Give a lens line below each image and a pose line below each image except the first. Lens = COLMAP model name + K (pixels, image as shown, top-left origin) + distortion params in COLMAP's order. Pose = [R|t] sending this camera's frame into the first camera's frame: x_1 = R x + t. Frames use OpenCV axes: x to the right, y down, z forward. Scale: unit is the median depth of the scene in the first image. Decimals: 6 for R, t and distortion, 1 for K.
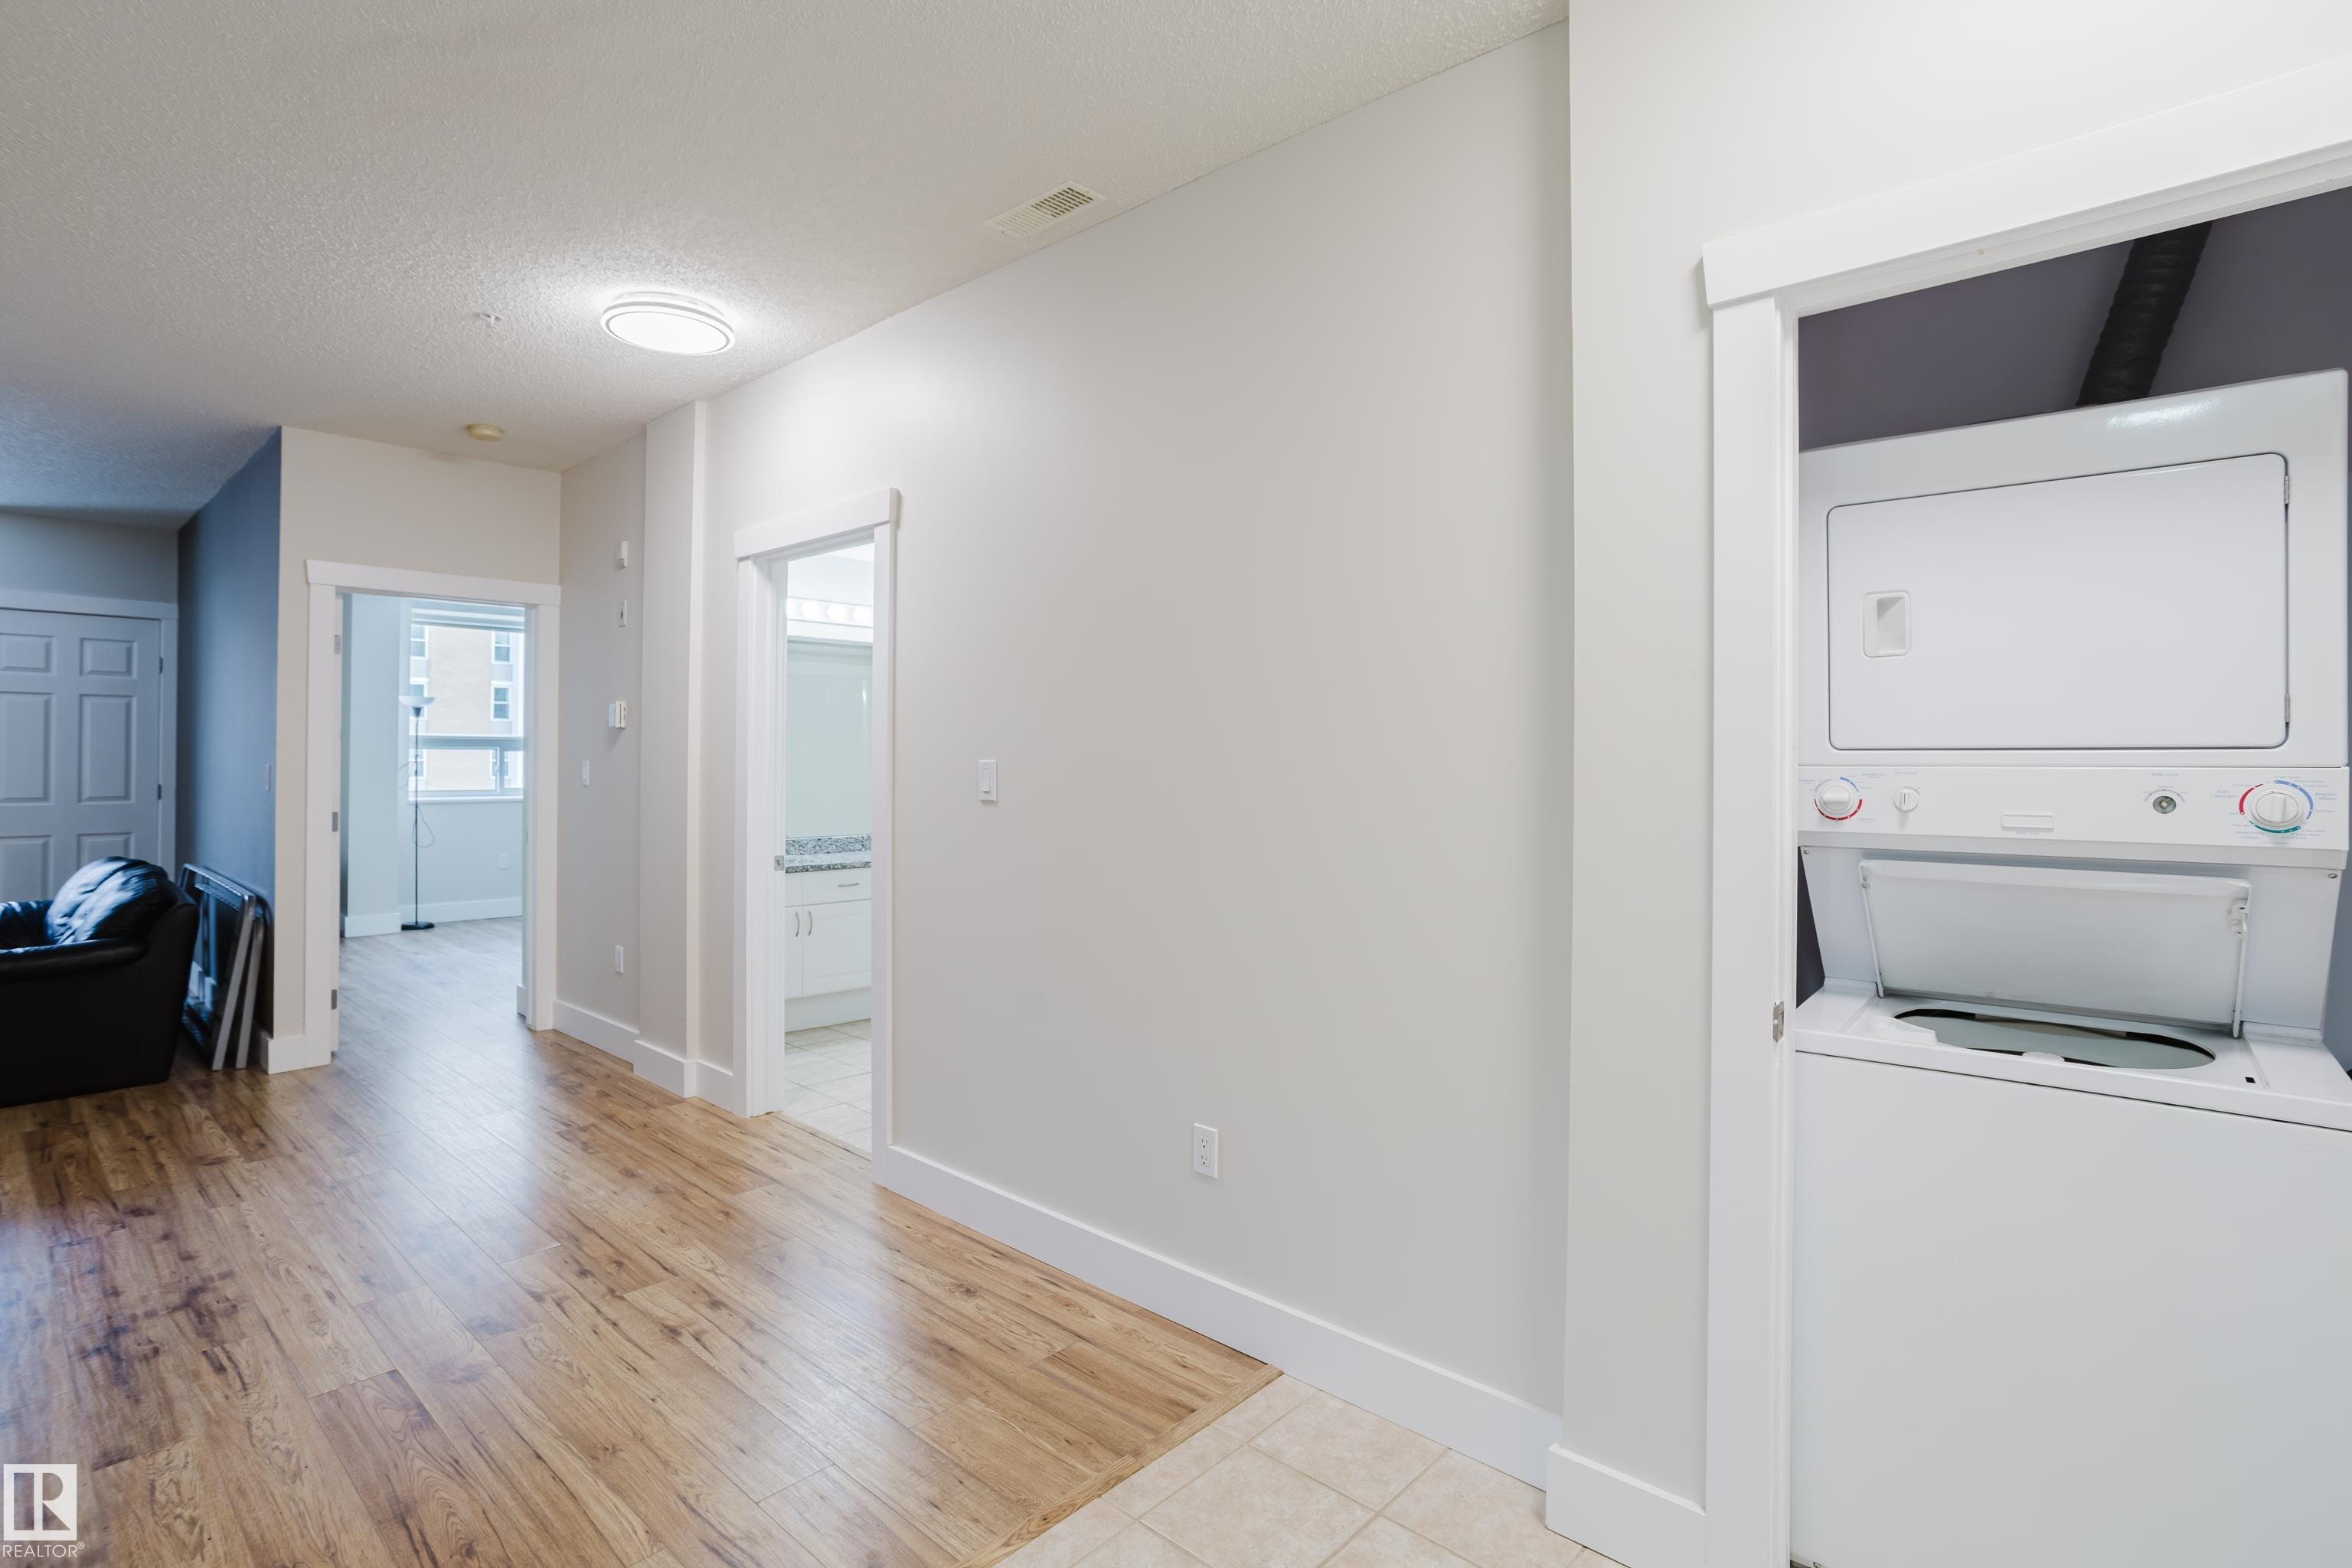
lens RADIAL K [[1140.7, 0, 1176.4], [0, 1140.7, 762.9], [0, 0, 1]] dist [-0.039998, 0.024992]
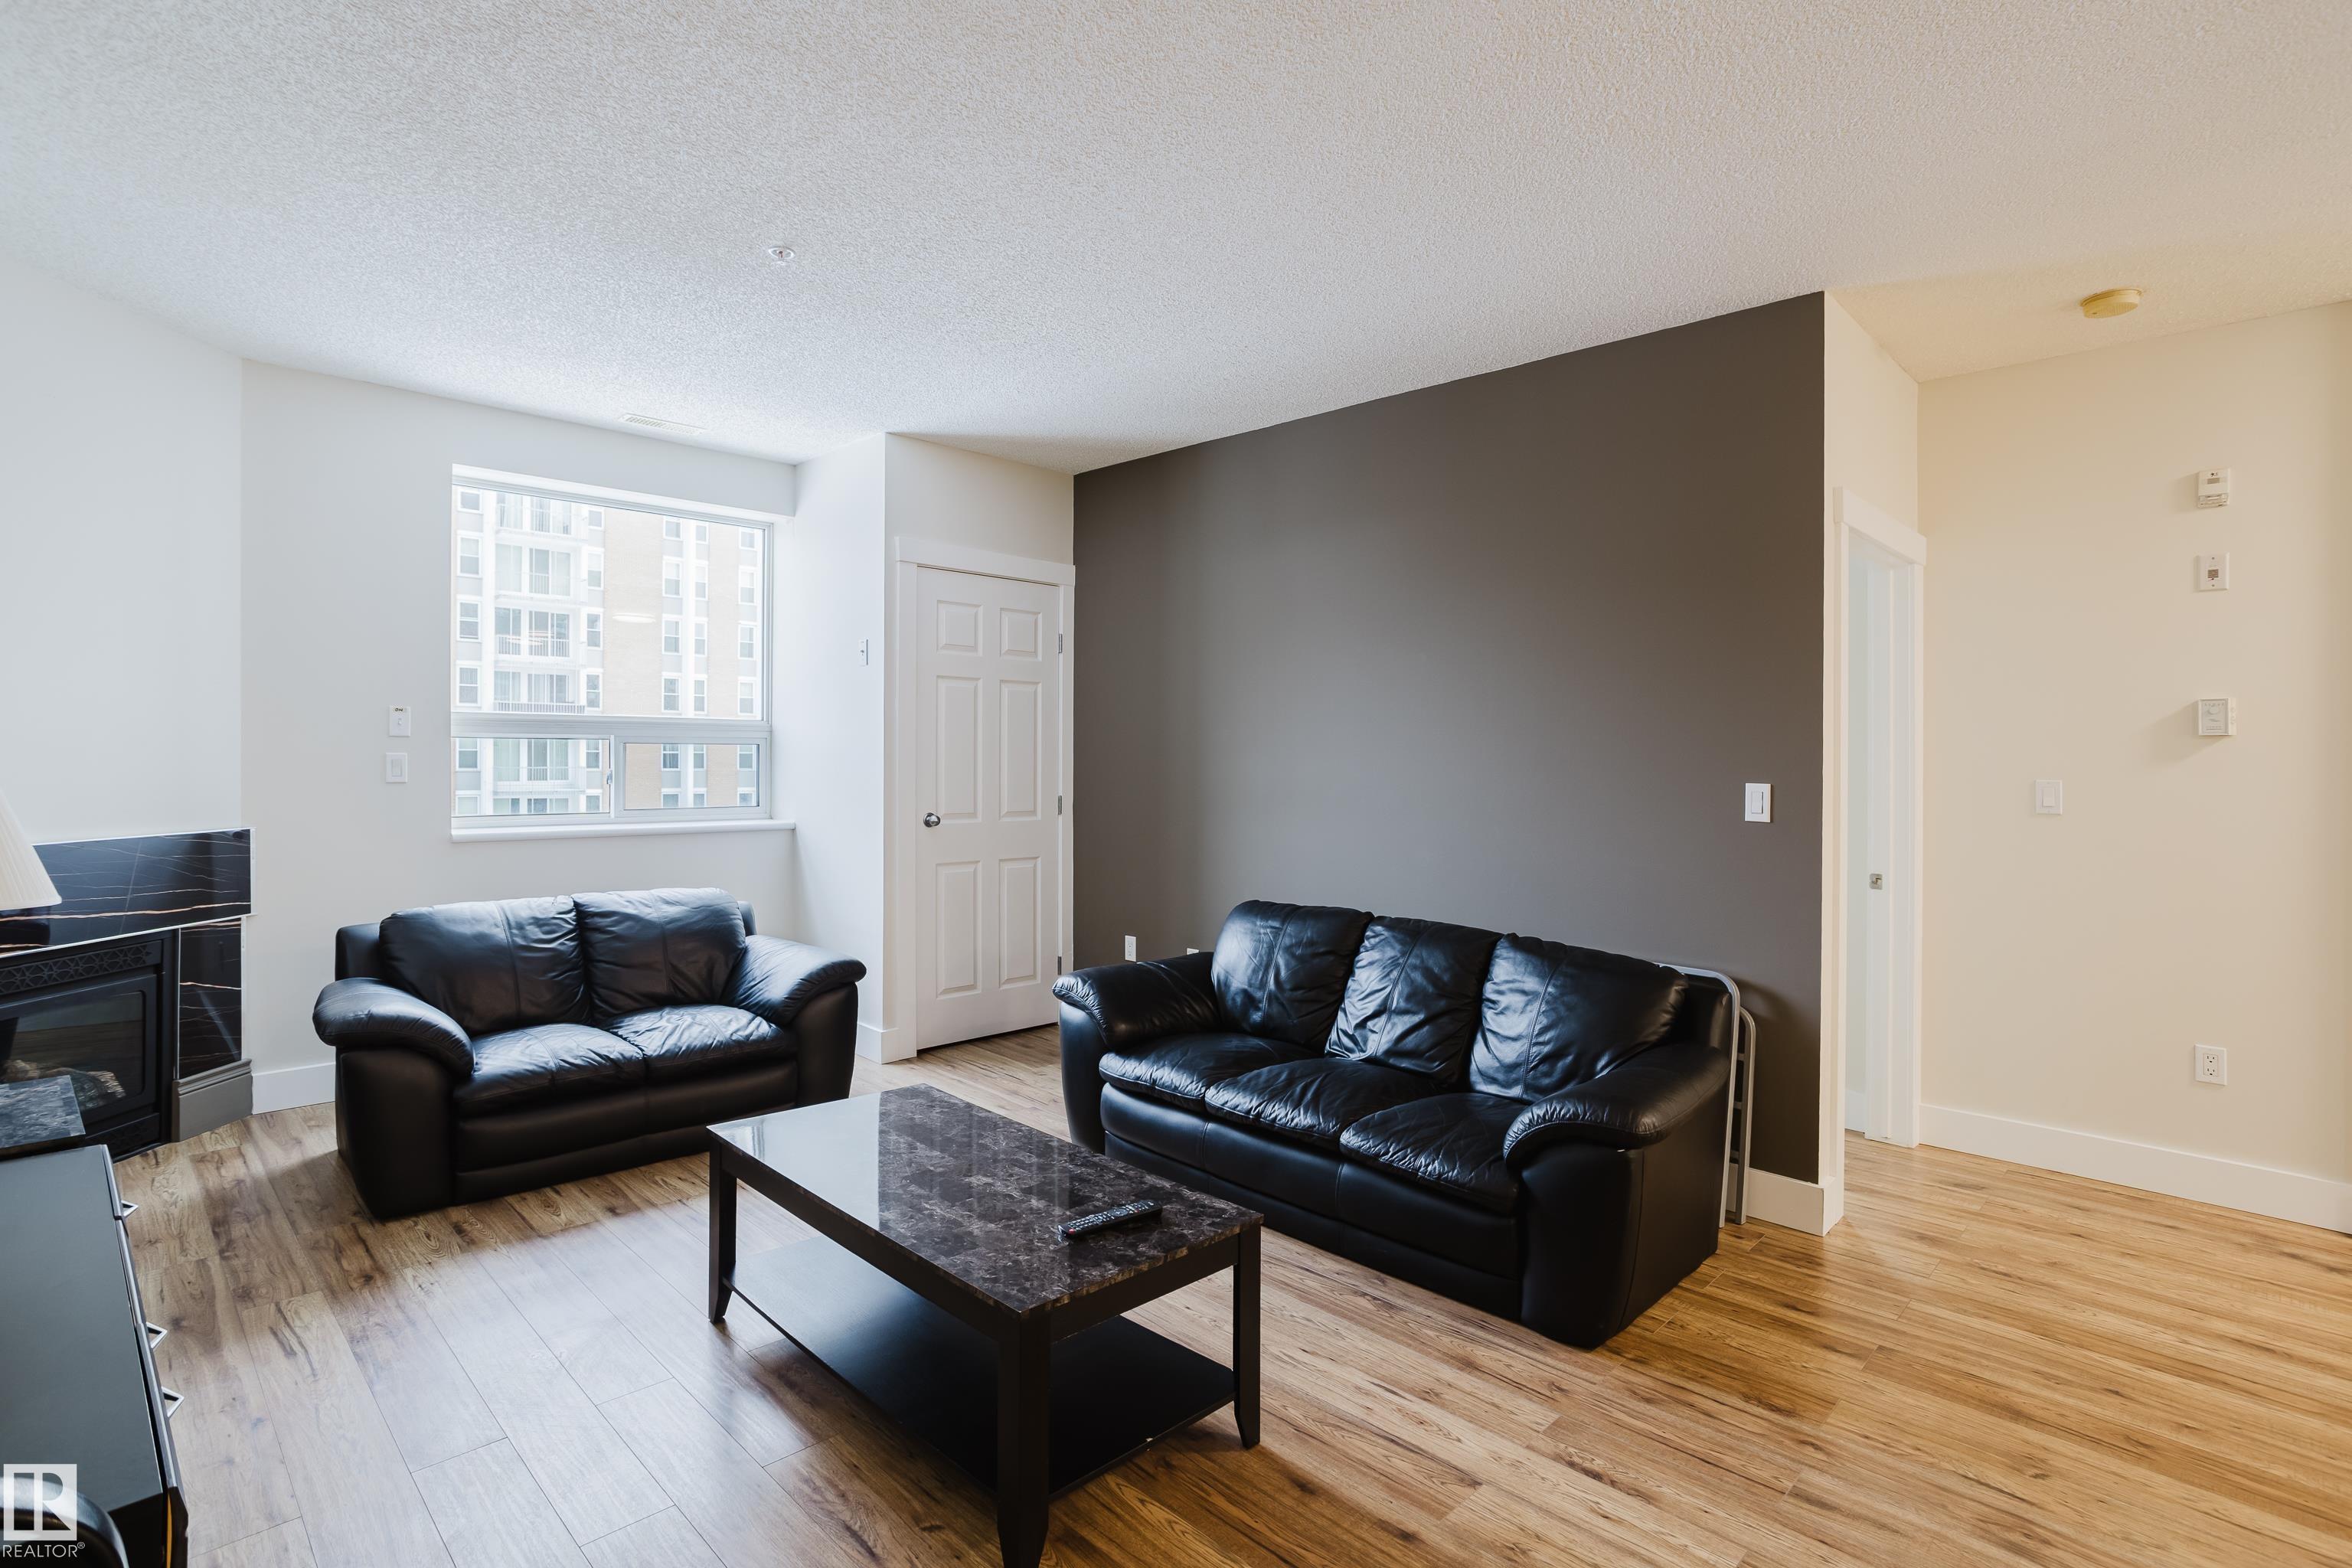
lens RADIAL K [[1140.7, 0, 1181.1], [0, 1140.7, 734.9], [0, 0, 1]] dist [-0.039998, 0.024992]
pose [[0.999351, 0.007183, -0.035307, -1.523365], [-0.007994, 0.999706, -0.022884, -0.010636], [0.035132, 0.023152, 0.999114, 0.385182]]
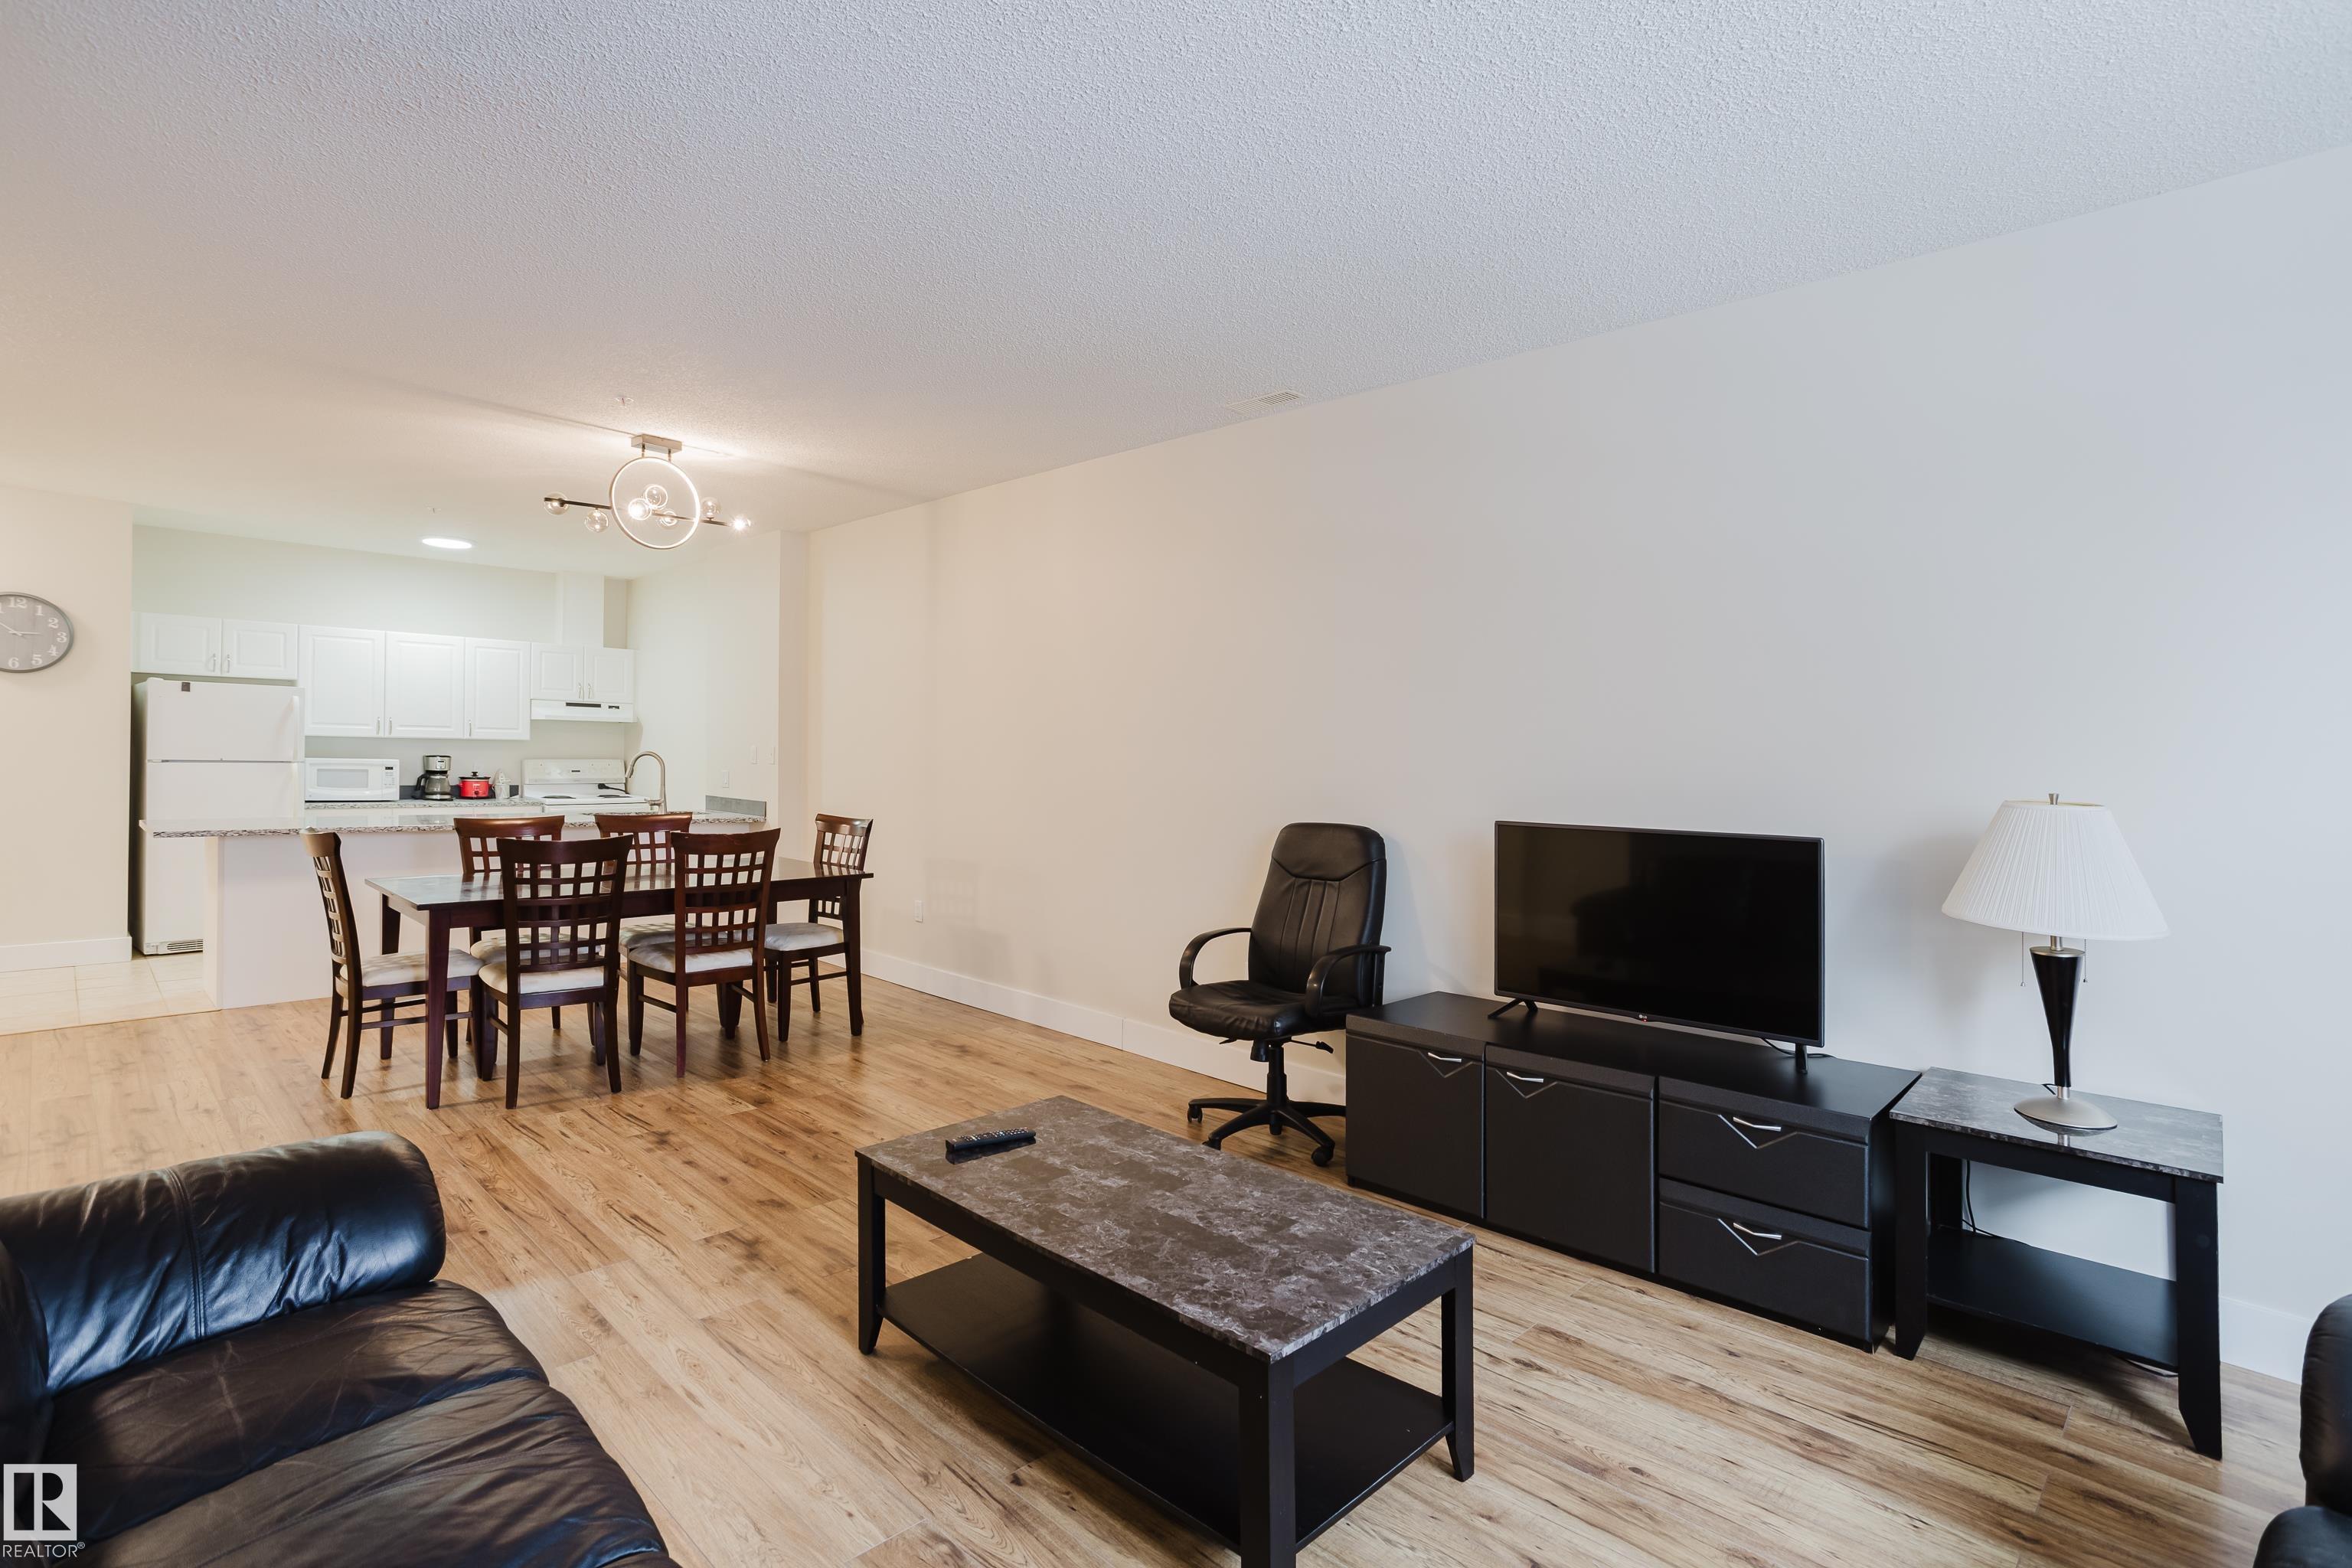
lens RADIAL K [[1140.7, 0, 1162.5], [0, 1140.7, 749.3], [0, 0, 1]] dist [-0.039998, 0.024992]
pose [[-0.998541, -0.029630, 0.045141, -1.712053], [-0.029829, 0.999548, -0.003760, -0.013276], [-0.045009, -0.005101, -0.998974, 1.697770]]
